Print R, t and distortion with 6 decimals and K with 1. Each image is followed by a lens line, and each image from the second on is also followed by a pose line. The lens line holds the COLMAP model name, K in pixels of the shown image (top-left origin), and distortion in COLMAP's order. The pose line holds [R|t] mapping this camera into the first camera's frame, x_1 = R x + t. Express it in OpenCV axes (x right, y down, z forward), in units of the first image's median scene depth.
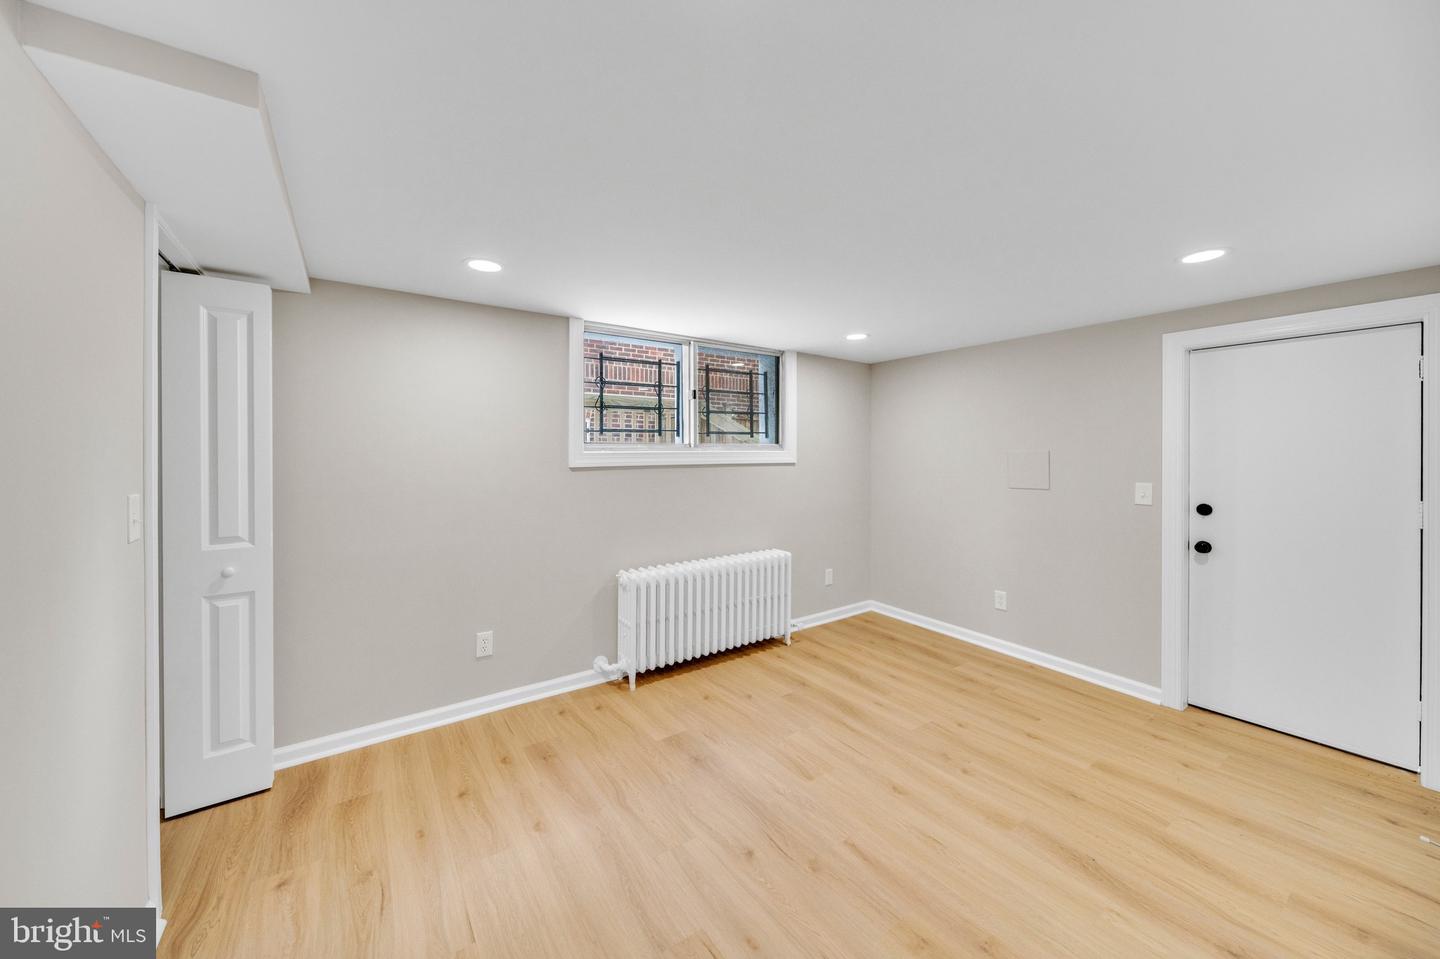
lens RADIAL K [[519.2, 0, 716.4], [0, 519.2, 468.2], [0, 0, 1]] dist [-0.001244, -0.000382]
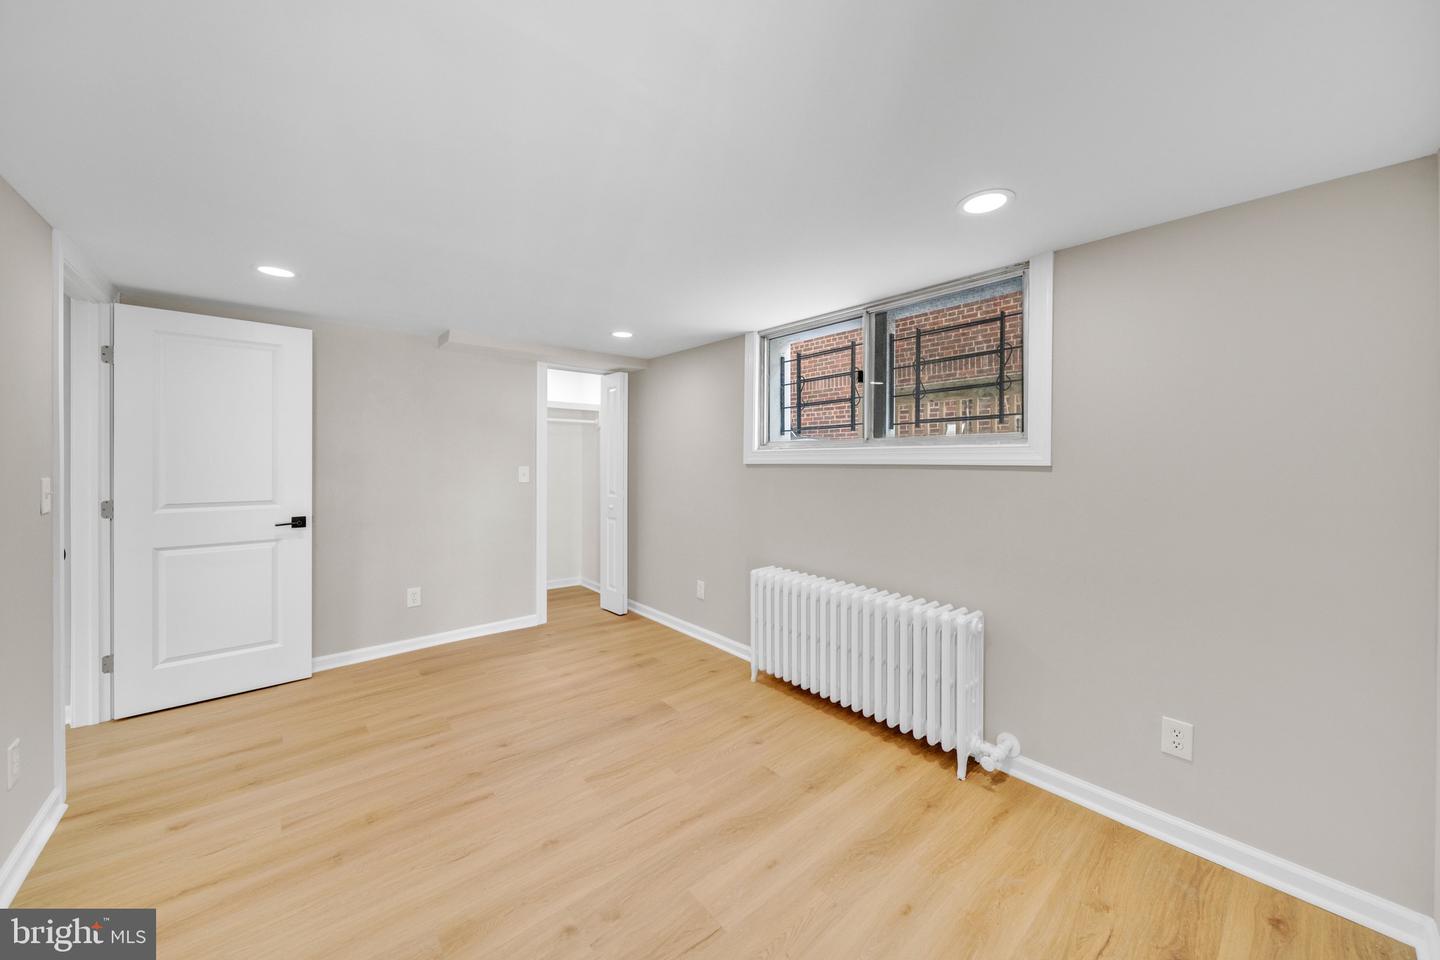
lens RADIAL K [[530.5, 0, 715.0], [0, 530.5, 460.1], [0, 0, 1]] dist [0.052561, -0.000027]
pose [[0.075248, 0.014226, -0.997063, 0.890384], [-0.011448, 0.999845, 0.013401, -0.025448], [0.997099, 0.010406, 0.075399, 0.837498]]
